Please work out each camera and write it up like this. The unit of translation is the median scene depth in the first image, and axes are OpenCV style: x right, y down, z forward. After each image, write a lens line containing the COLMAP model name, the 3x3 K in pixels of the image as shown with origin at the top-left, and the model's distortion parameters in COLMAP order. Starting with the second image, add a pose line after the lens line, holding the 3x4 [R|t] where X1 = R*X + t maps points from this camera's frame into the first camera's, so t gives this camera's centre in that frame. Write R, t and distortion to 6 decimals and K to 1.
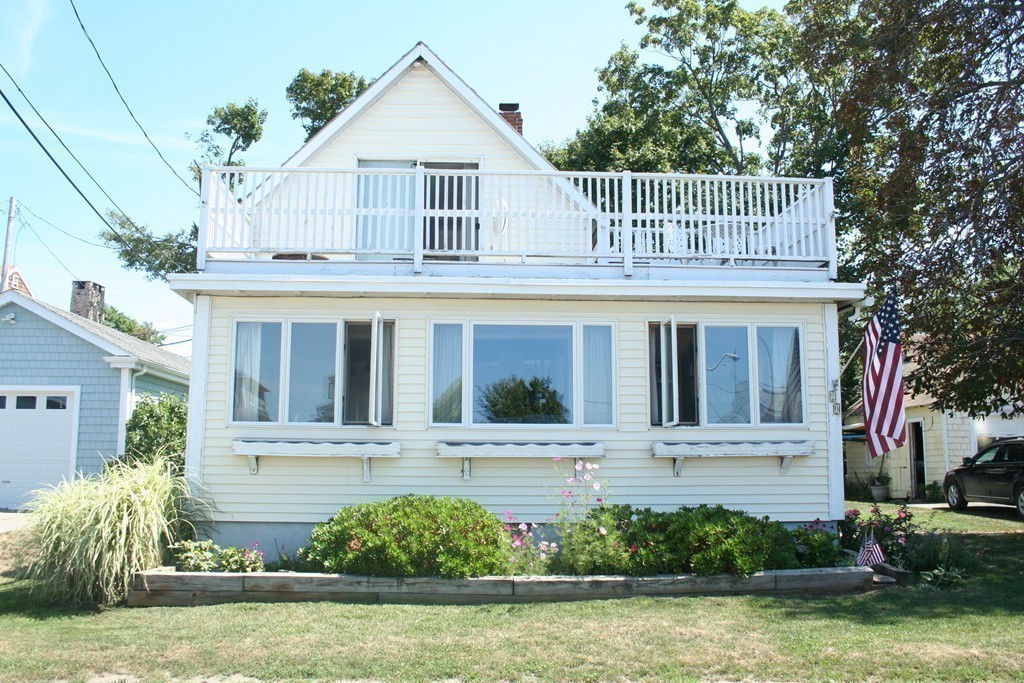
lens RADIAL K [[933.0, 0, 512.0], [0, 933.0, 341.5], [0, 0, 1]] dist [-0.092981, 0.014367]
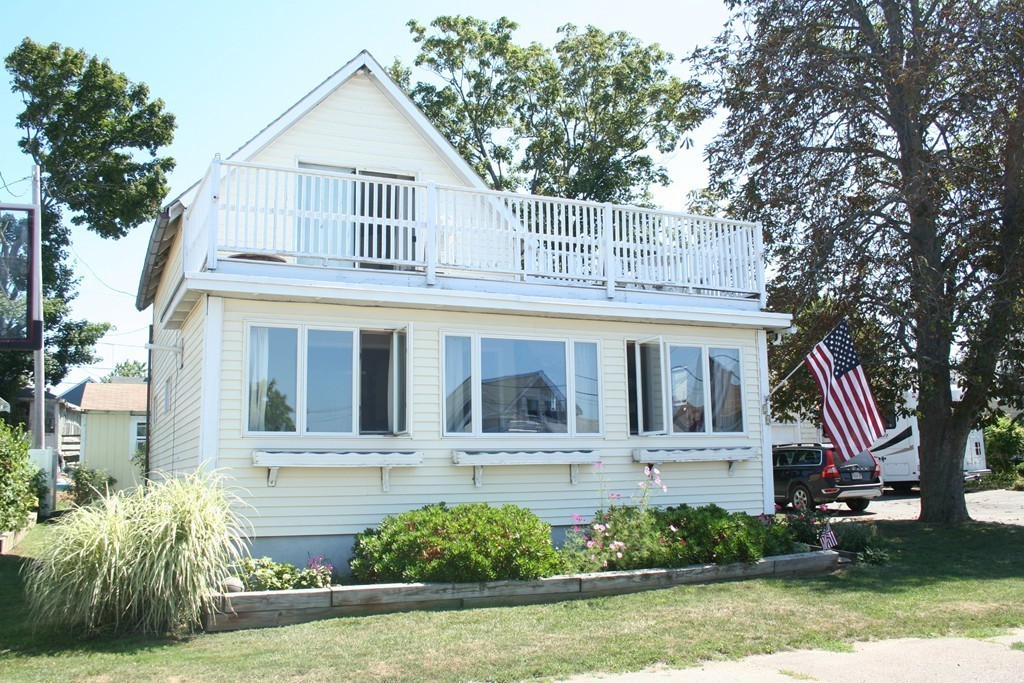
lens RADIAL K [[933.0, 0, 512.0], [0, 933.0, 341.5], [0, 0, 1]] dist [-0.092981, 0.014367]
pose [[0.931299, 0.032811, 0.362775, -0.388557], [-0.029586, 0.999458, -0.014443, 0.000008], [-0.363052, 0.002718, 0.931765, 0.017718]]
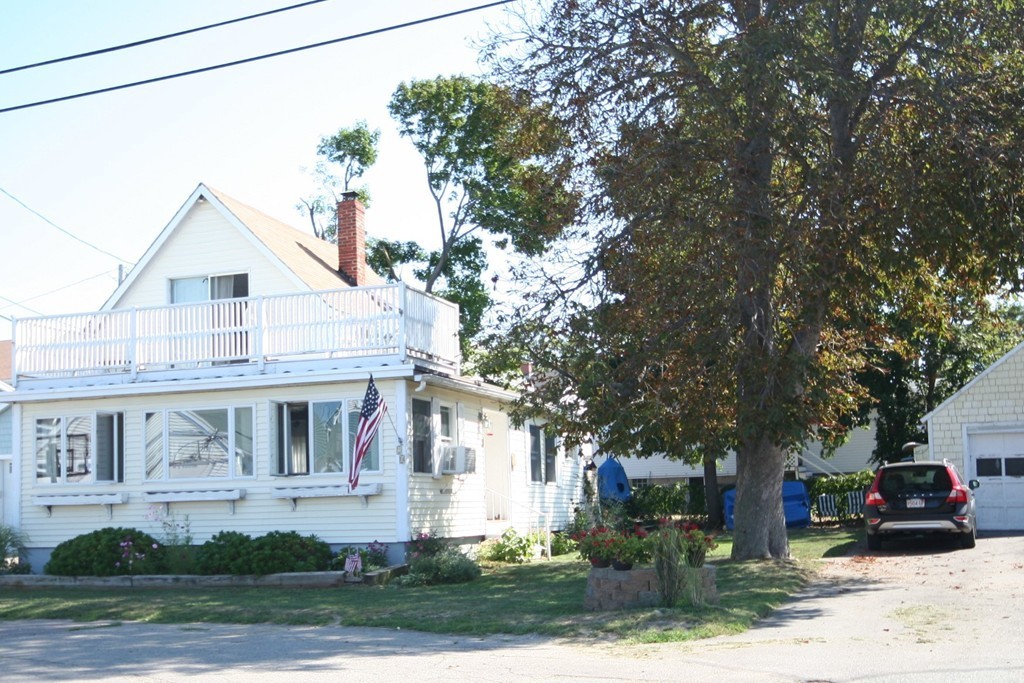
lens RADIAL K [[1283.7, 0, 393.6], [0, 1283.7, 343.2], [0, 0, 1]] dist [0.007959, 0.010715]
pose [[0.903182, -0.079769, -0.421780, 1.153980], [0.080546, 0.996622, -0.016009, -0.066126], [0.421633, -0.019514, 0.906557, -0.697040]]
